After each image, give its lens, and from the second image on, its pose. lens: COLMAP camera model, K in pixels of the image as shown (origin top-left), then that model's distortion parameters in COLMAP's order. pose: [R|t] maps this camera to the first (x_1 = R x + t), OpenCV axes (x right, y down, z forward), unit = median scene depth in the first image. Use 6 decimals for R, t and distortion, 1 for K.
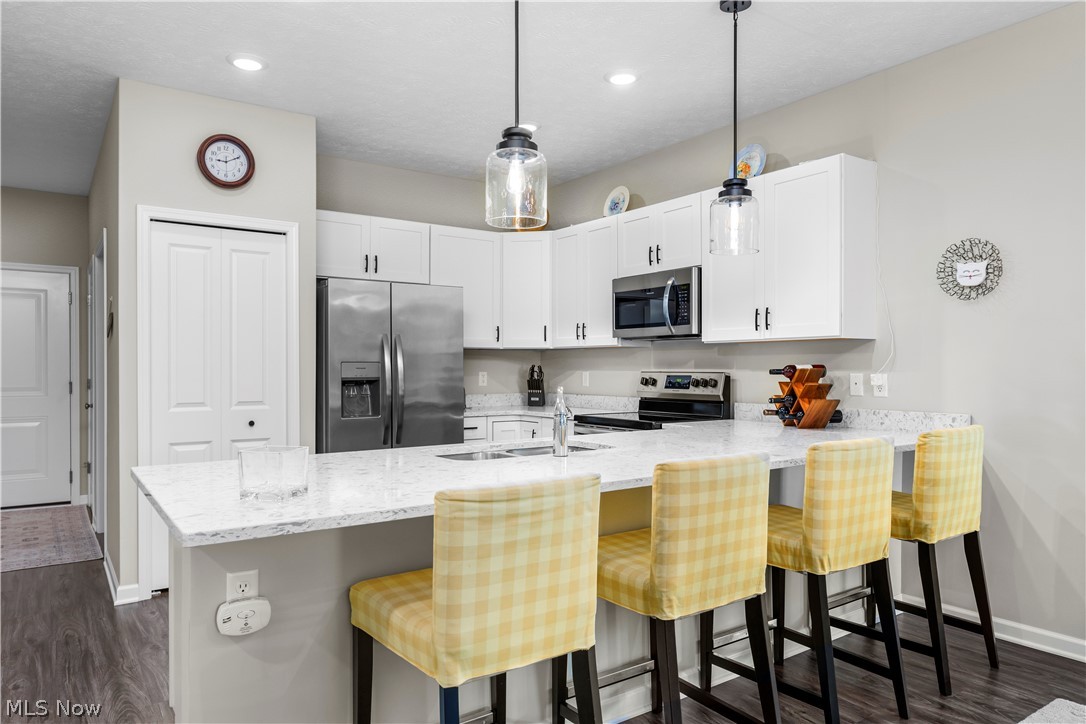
lens RADIAL K [[687.4, 0, 538.0], [0, 687.4, 379.0], [0, 0, 1]] dist [-0.009261, -0.000055]
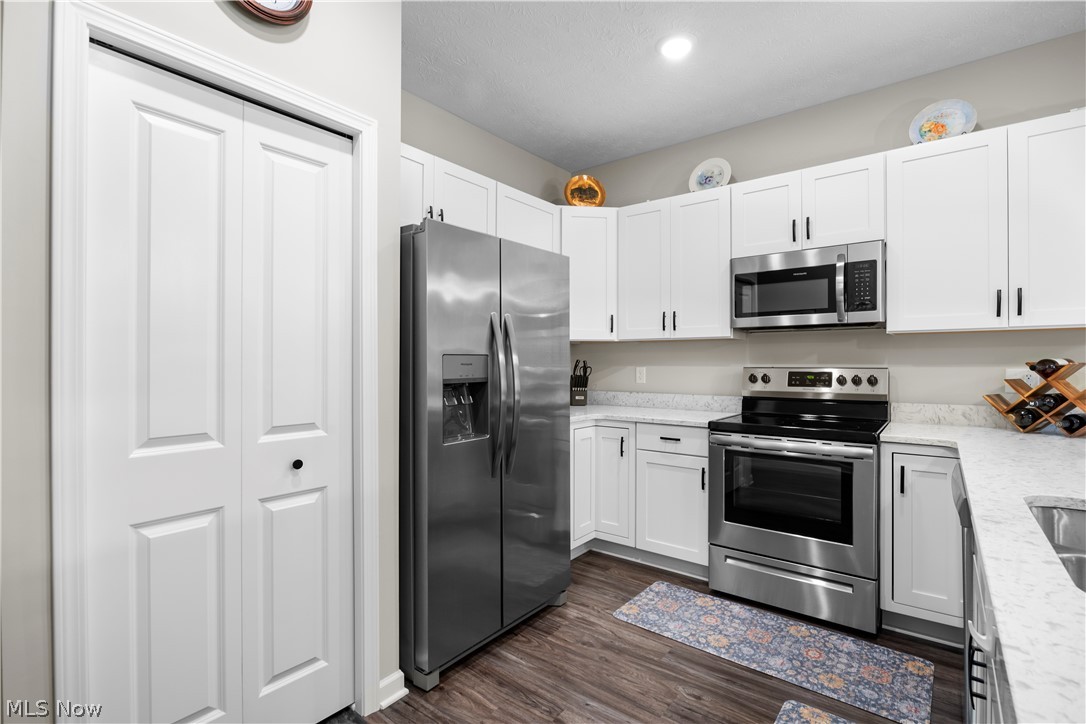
lens RADIAL K [[498.6, 0, 542.0], [0, 498.6, 364.4], [0, 0, 1]] dist [-0.014440, 0.000011]
pose [[0.959129, -0.002973, 0.282955, -0.321891], [0.006446, 0.999915, -0.011344, -0.009943], [-0.282897, 0.012704, 0.959066, 0.527696]]
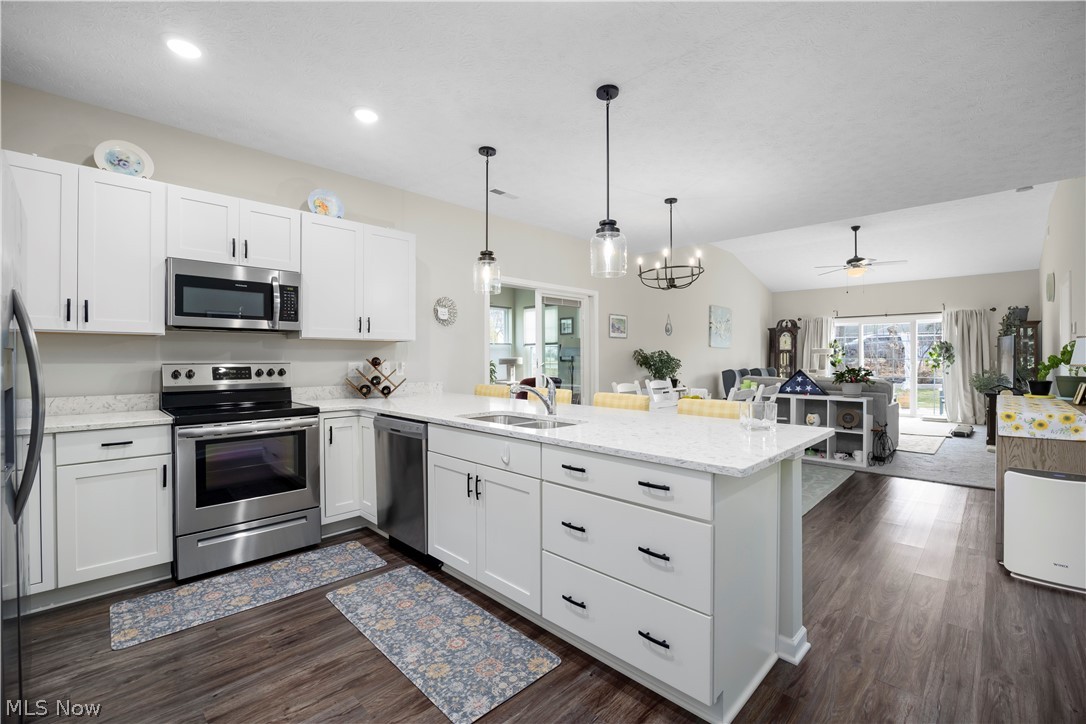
lens RADIAL K [[465.4, 0, 536.8], [0, 465.4, 361.0], [0, 0, 1]] dist [-0.022022, 0.002099]
pose [[-0.166190, -0.006360, 0.986073, -0.600265], [0.016654, 0.999818, 0.009256, -0.013578], [-0.985953, 0.017961, -0.166054, 0.710639]]
